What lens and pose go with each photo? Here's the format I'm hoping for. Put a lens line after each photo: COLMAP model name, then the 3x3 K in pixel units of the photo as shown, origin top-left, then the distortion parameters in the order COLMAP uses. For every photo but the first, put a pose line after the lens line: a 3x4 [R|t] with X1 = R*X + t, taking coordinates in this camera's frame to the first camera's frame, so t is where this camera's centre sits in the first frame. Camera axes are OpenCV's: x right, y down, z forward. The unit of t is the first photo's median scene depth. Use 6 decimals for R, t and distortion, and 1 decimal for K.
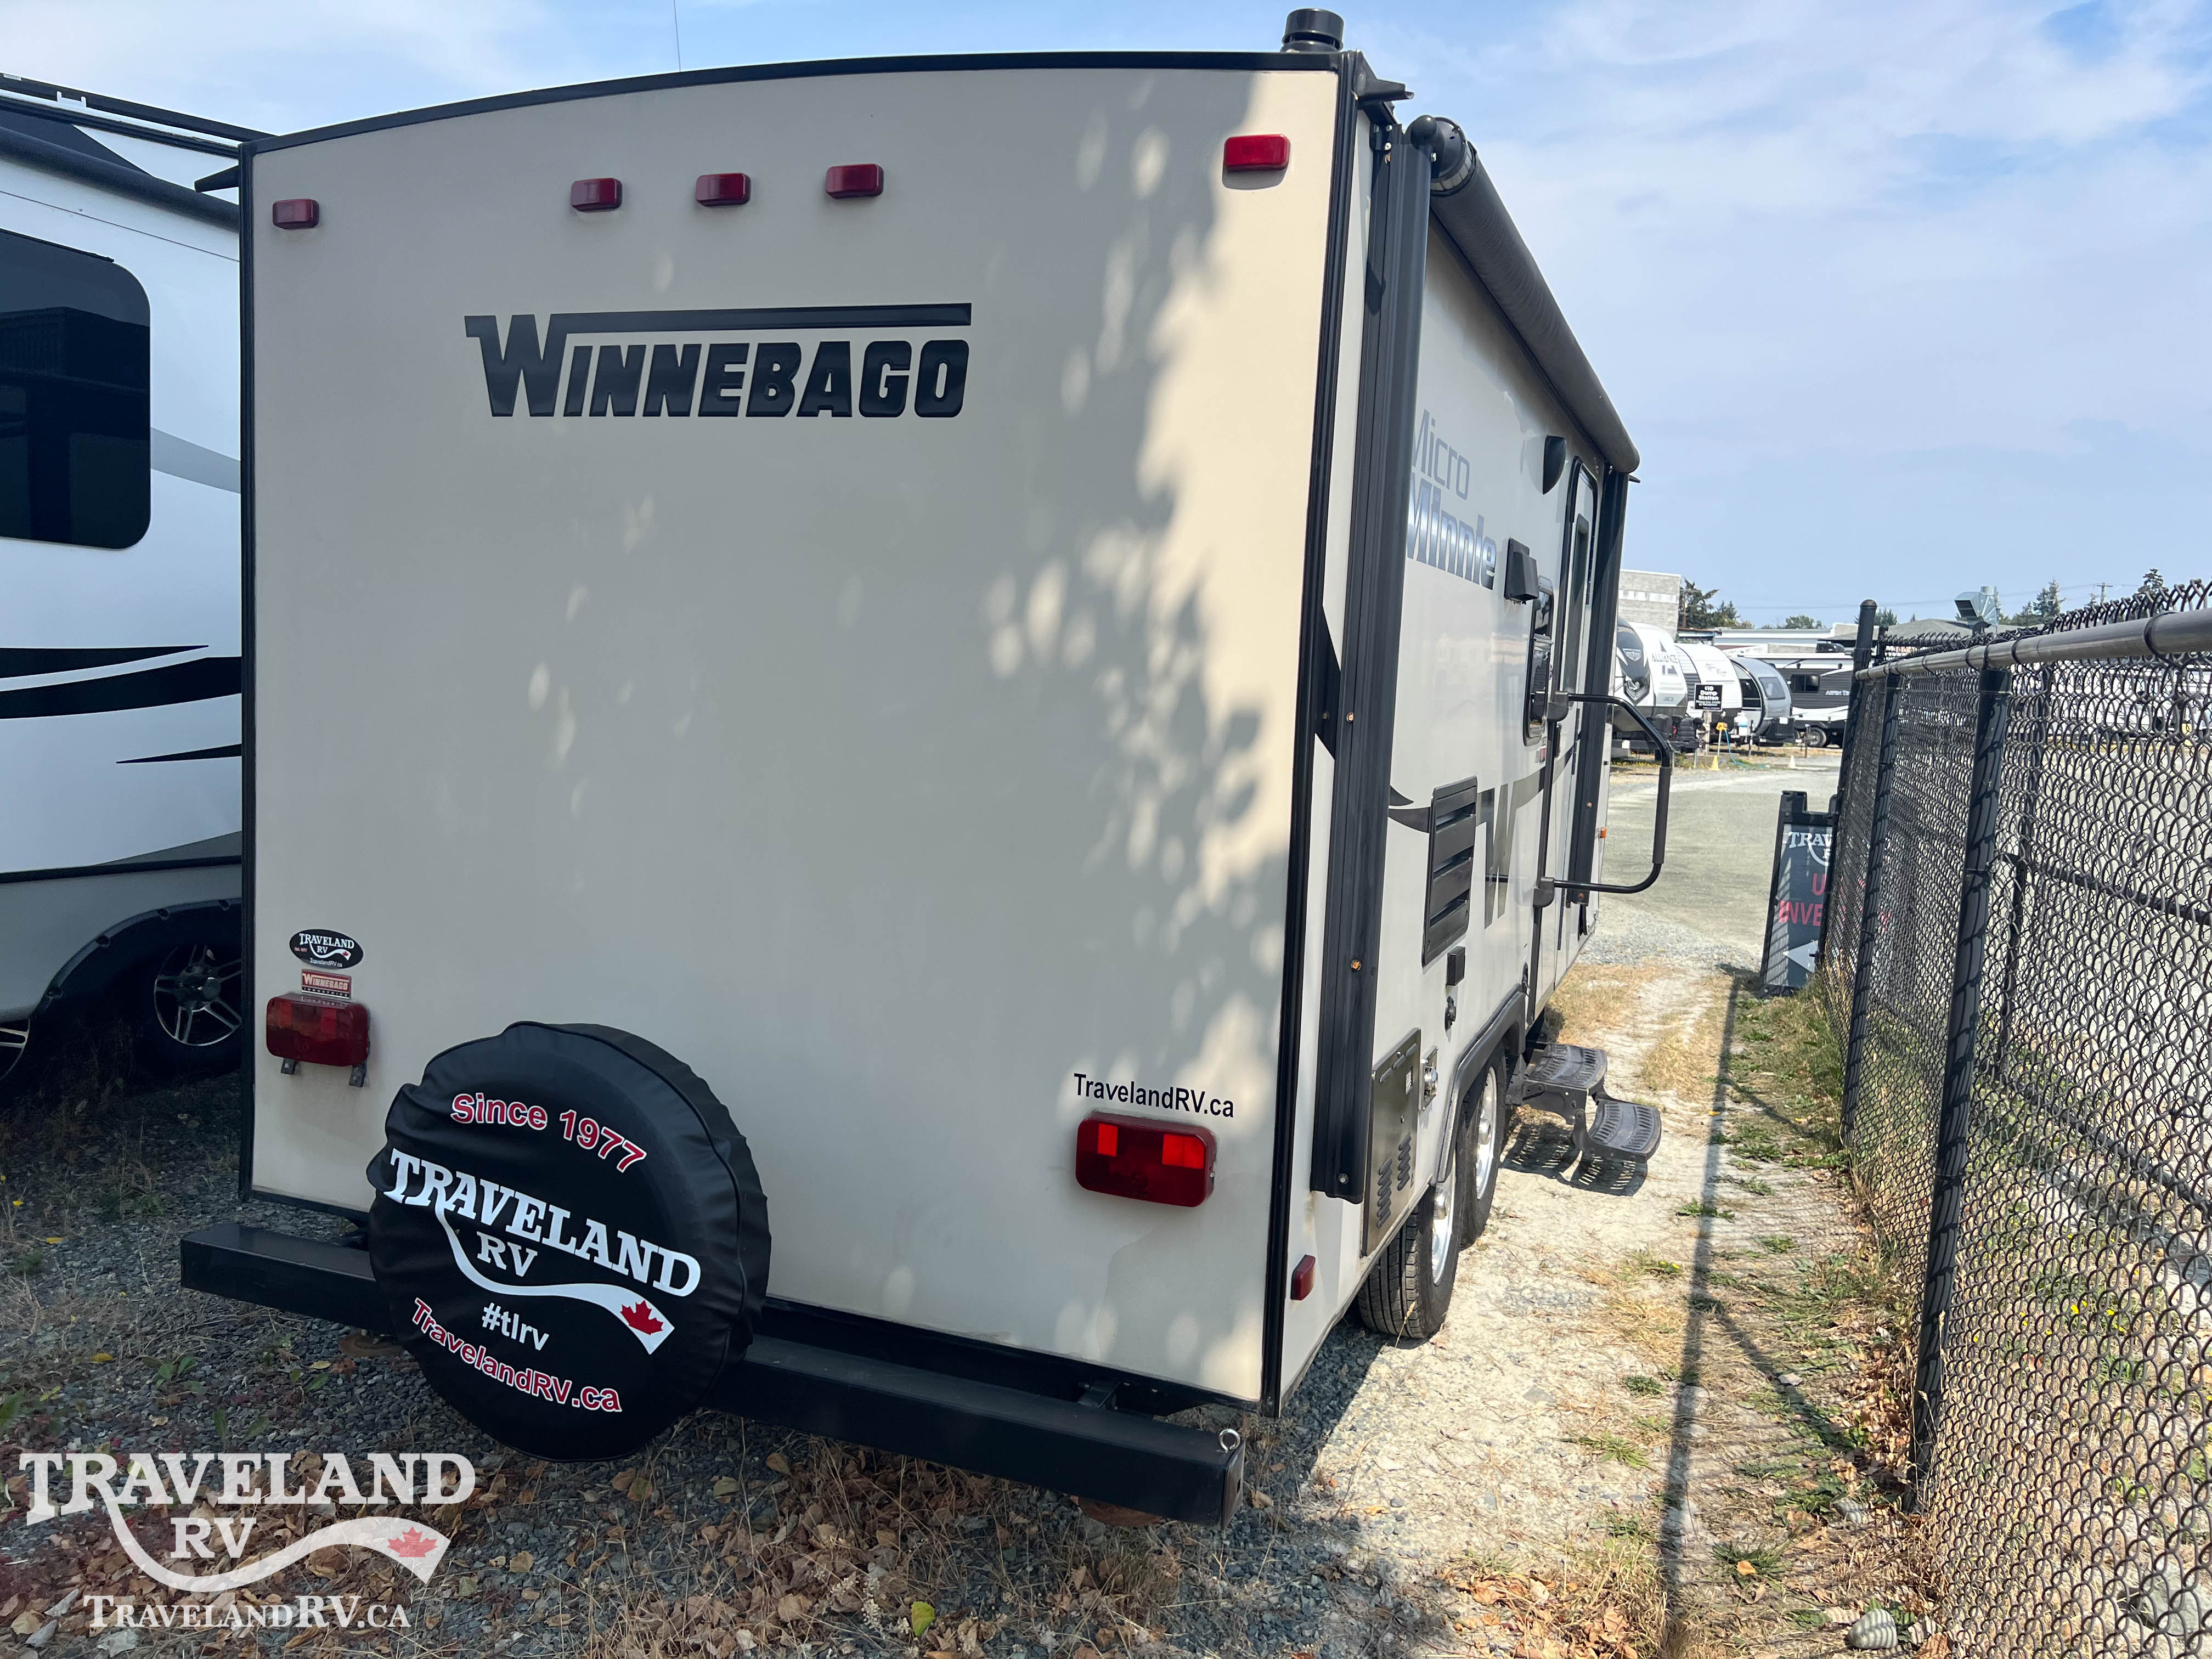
lens RADIAL K [[1717.9, 0, 1105.3], [0, 1717.9, 819.3], [0, 0, 1]] dist [-0.014680, -0.009145]
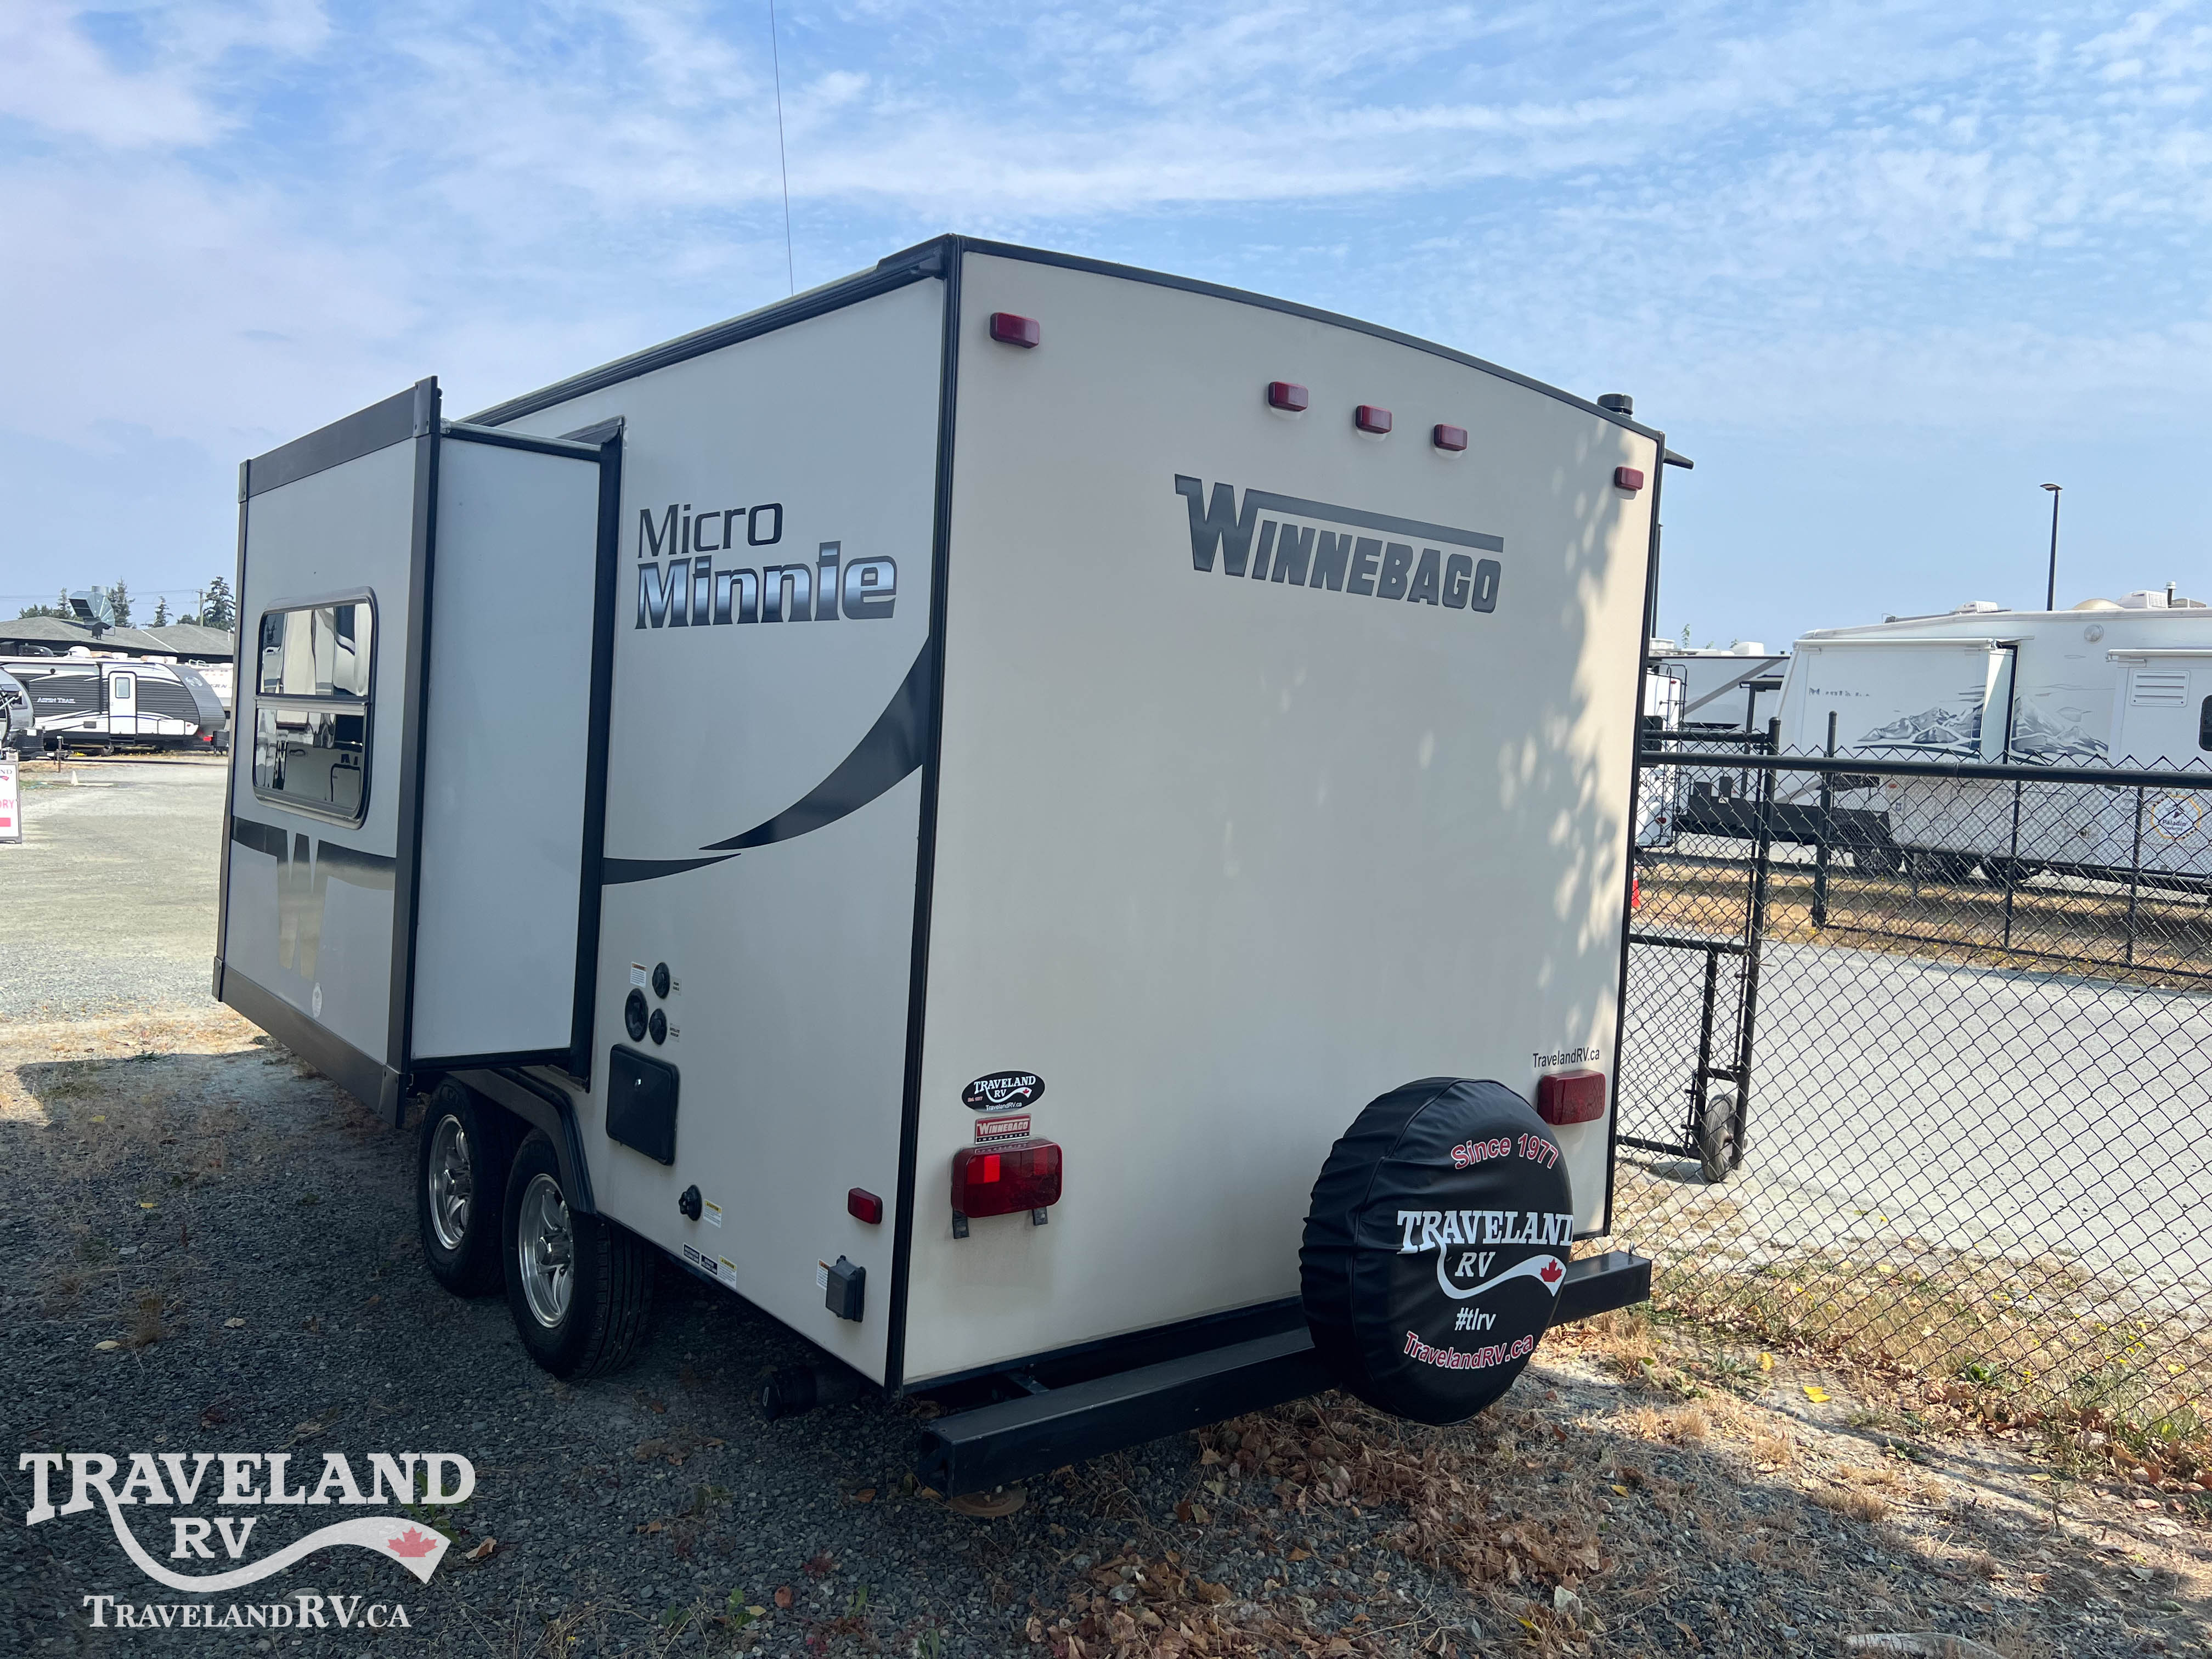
lens RADIAL K [[1654.5, 0, 1121.9], [0, 1654.5, 826.9], [0, 0, 1]] dist [0.045997, -0.066358]
pose [[0.517625, -0.060539, 0.853463, -1.396164], [0.055898, 0.997755, 0.036872, -0.119807], [-0.853780, 0.028621, 0.519847, 0.524904]]
